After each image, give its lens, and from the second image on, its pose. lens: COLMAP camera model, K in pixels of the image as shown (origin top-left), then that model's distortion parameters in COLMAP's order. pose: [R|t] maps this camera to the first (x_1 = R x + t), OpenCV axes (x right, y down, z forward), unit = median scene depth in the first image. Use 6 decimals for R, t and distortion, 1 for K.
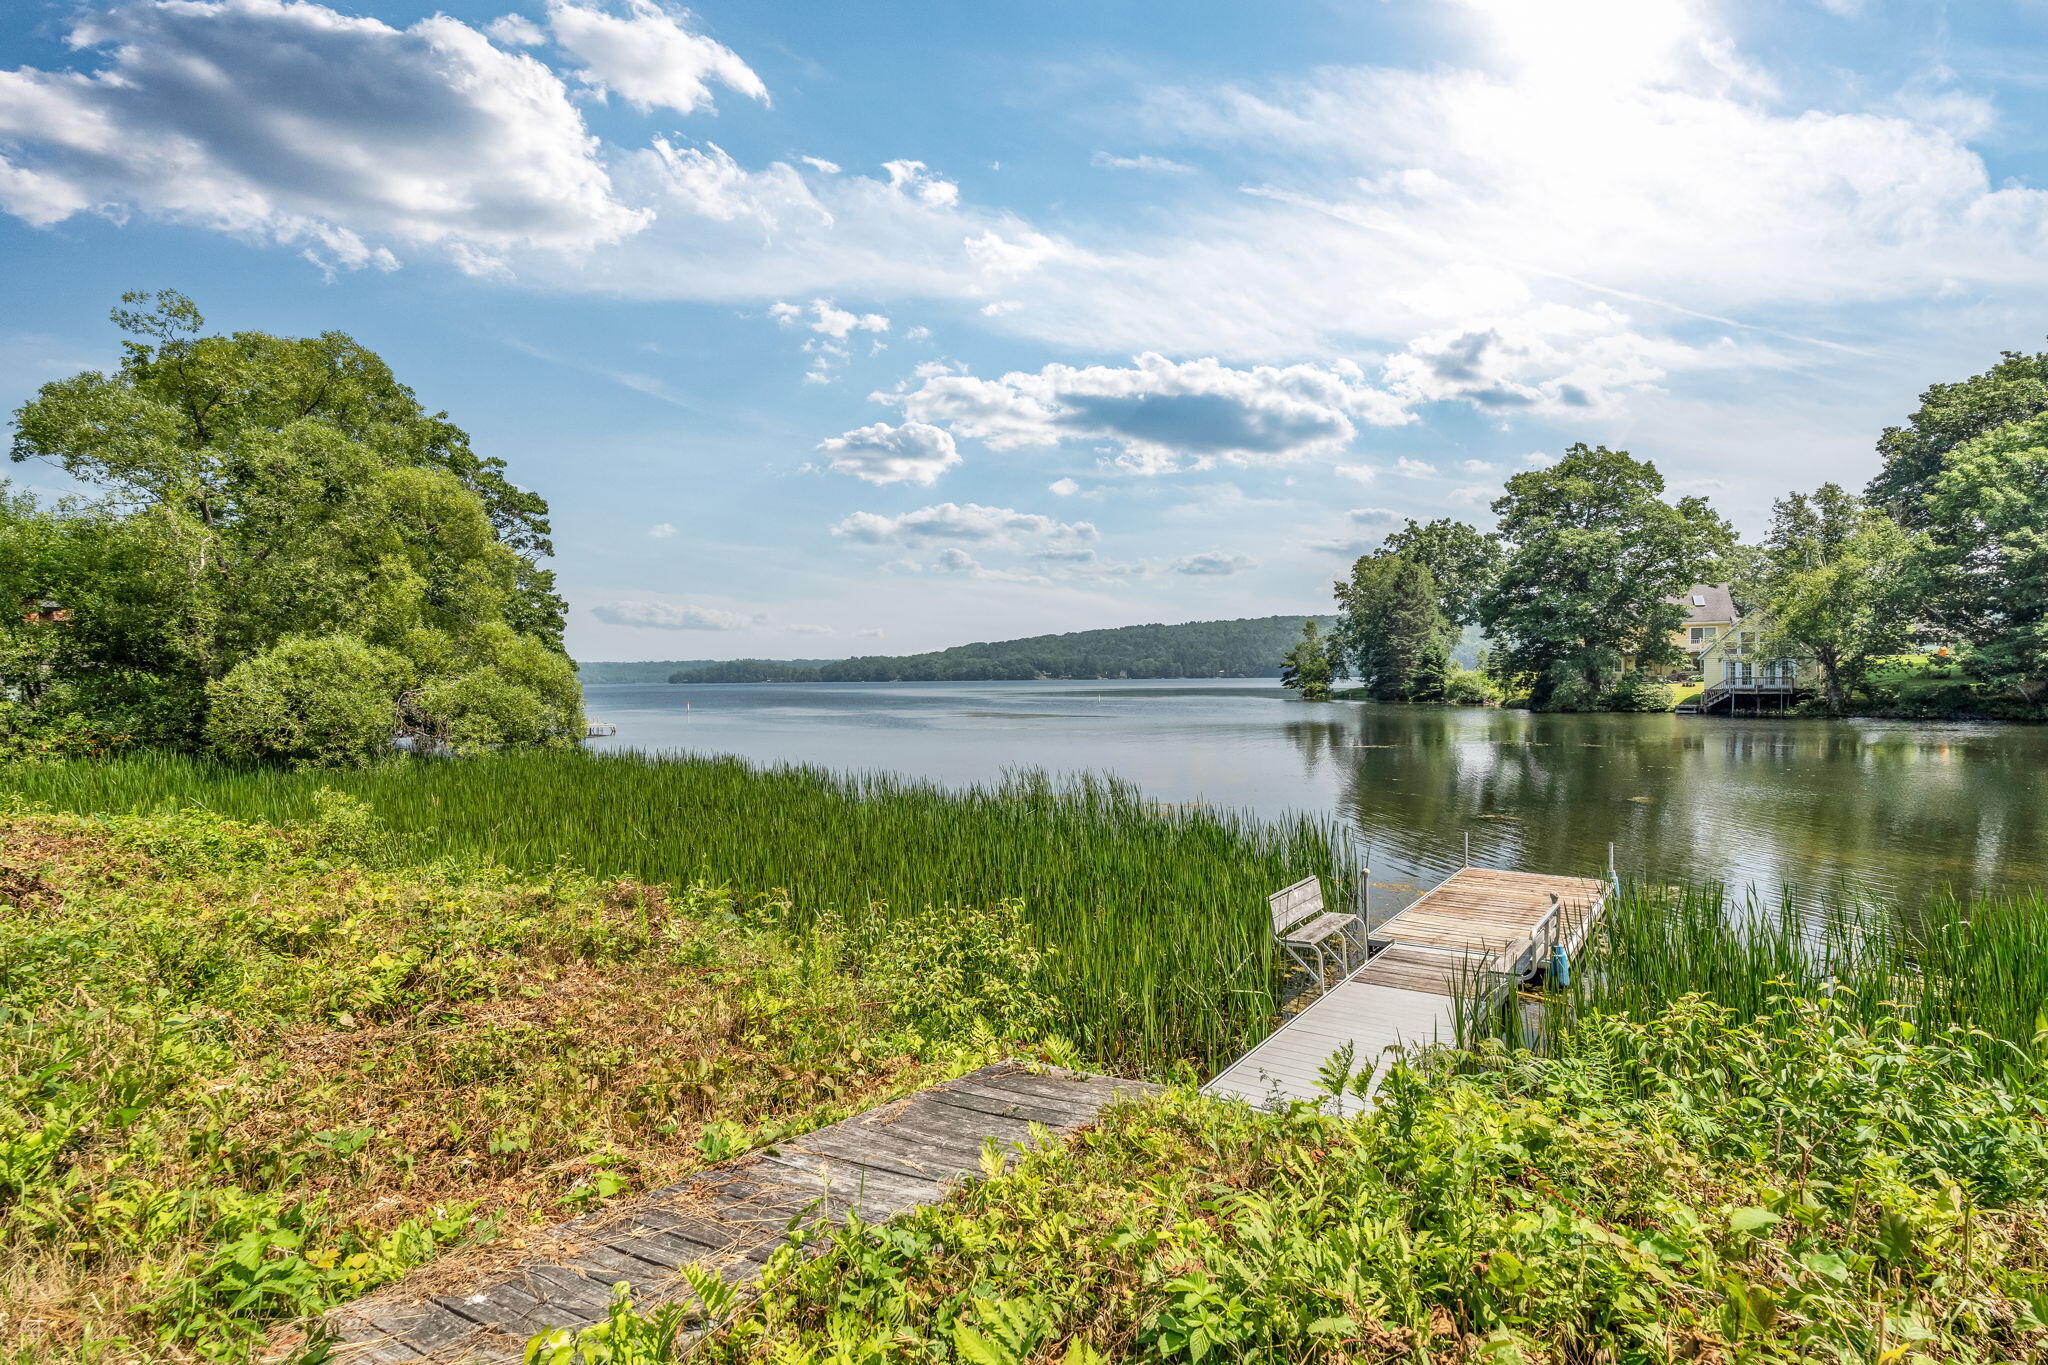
lens RADIAL K [[909.4, 0, 1024.0], [0, 909.4, 682.5], [0, 0, 1]] dist [-0.001139, 0.000267]
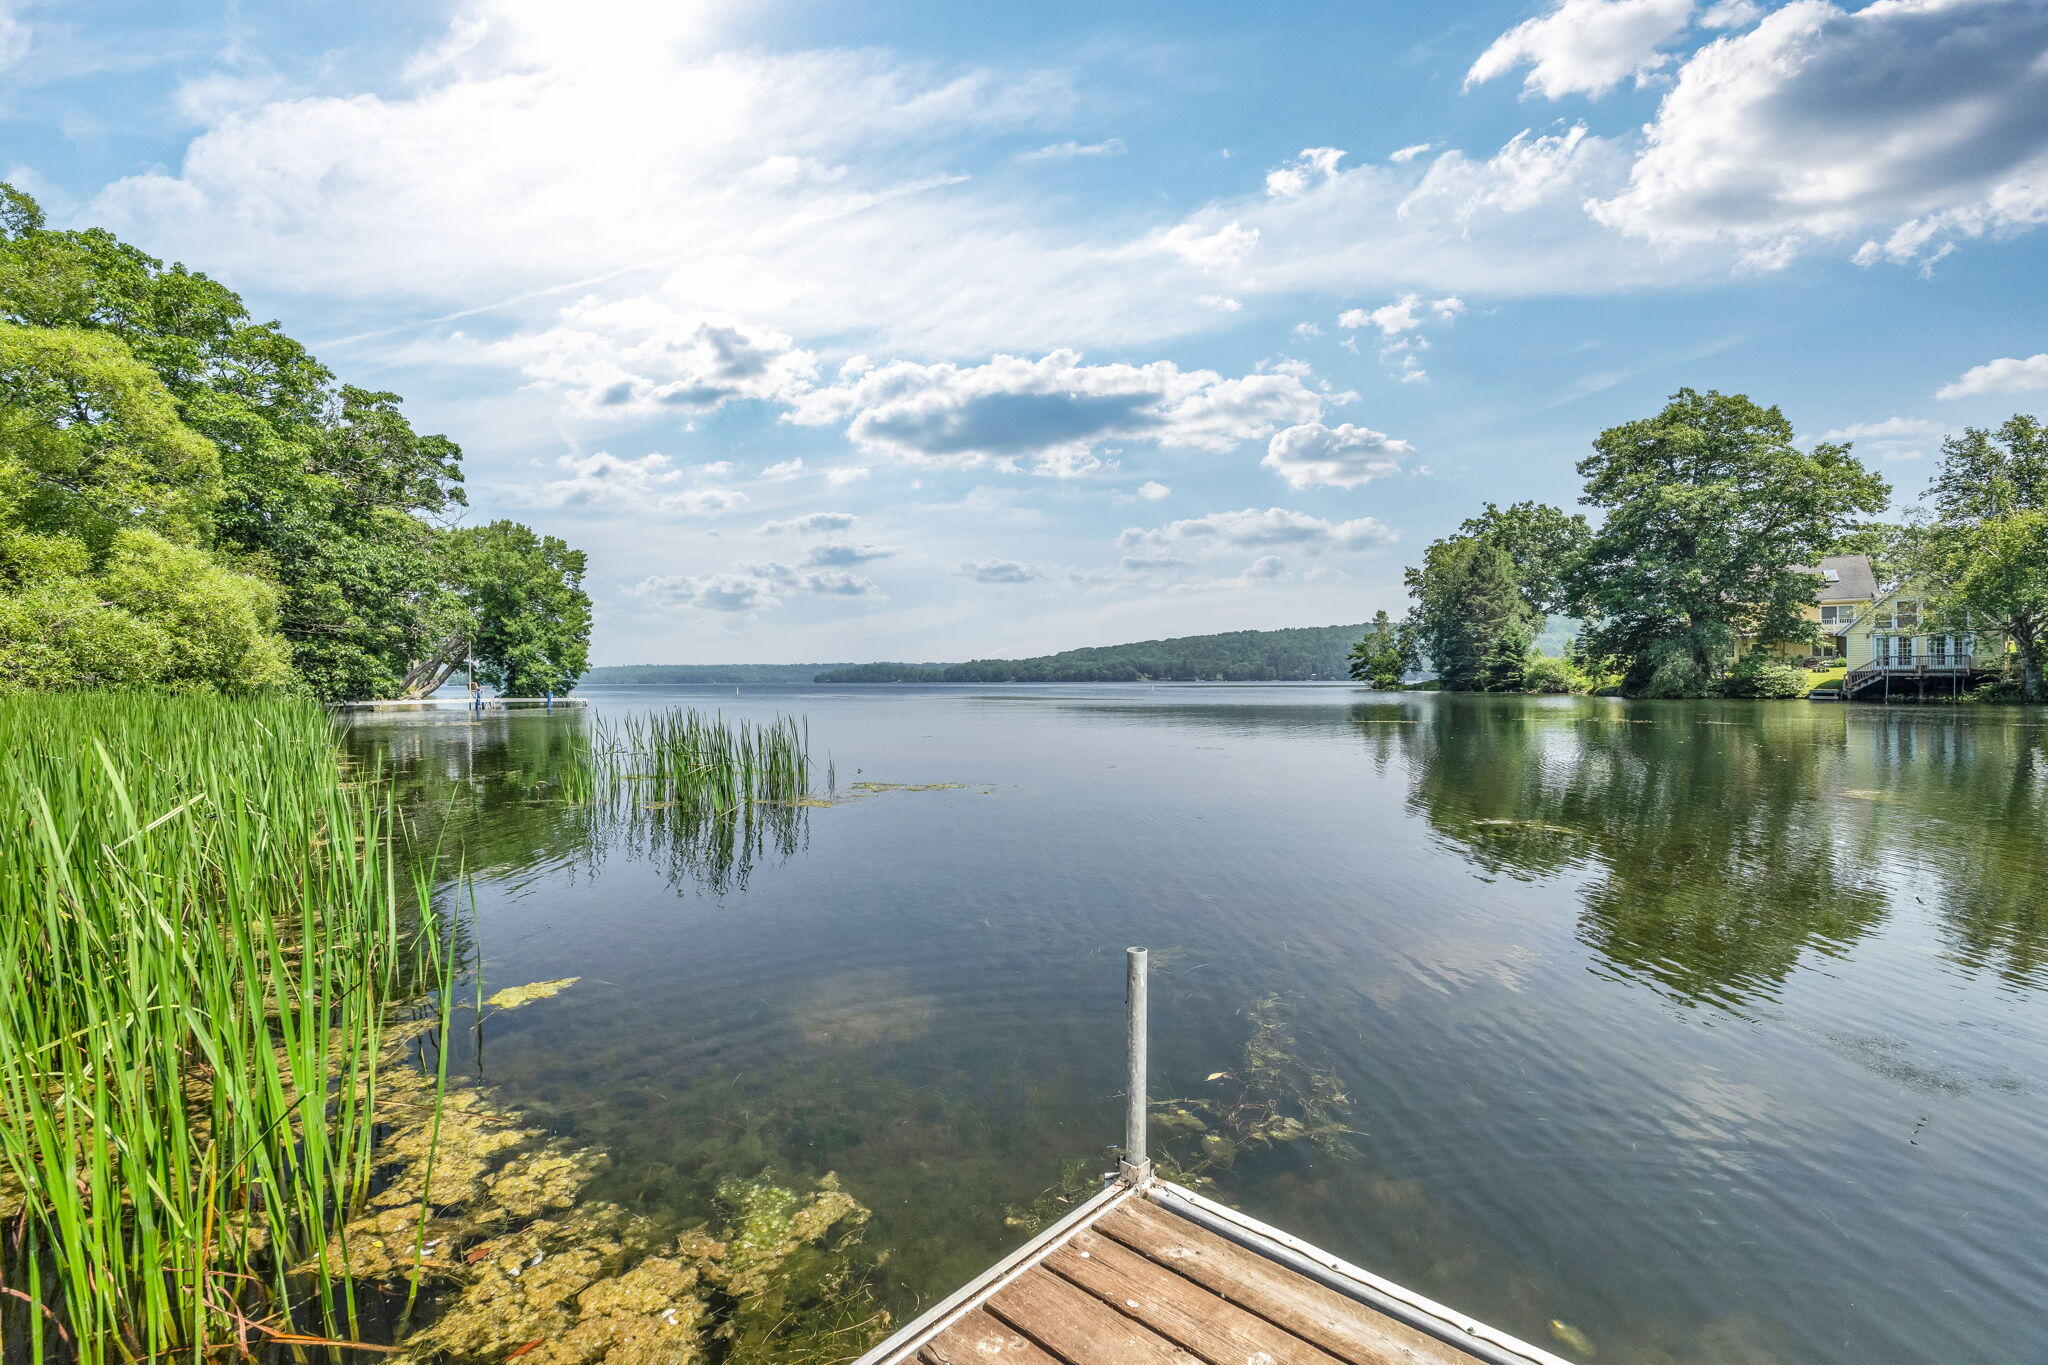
lens RADIAL K [[832.9, 0, 1034.3], [0, 832.9, 678.2], [0, 0, 1]] dist [0.000126, -0.000320]
pose [[0.994175, 0.005144, -0.107655, 0.078155], [-0.005809, 0.999966, -0.005861, 0.019765], [0.107622, 0.006452, 0.994171, 0.140352]]
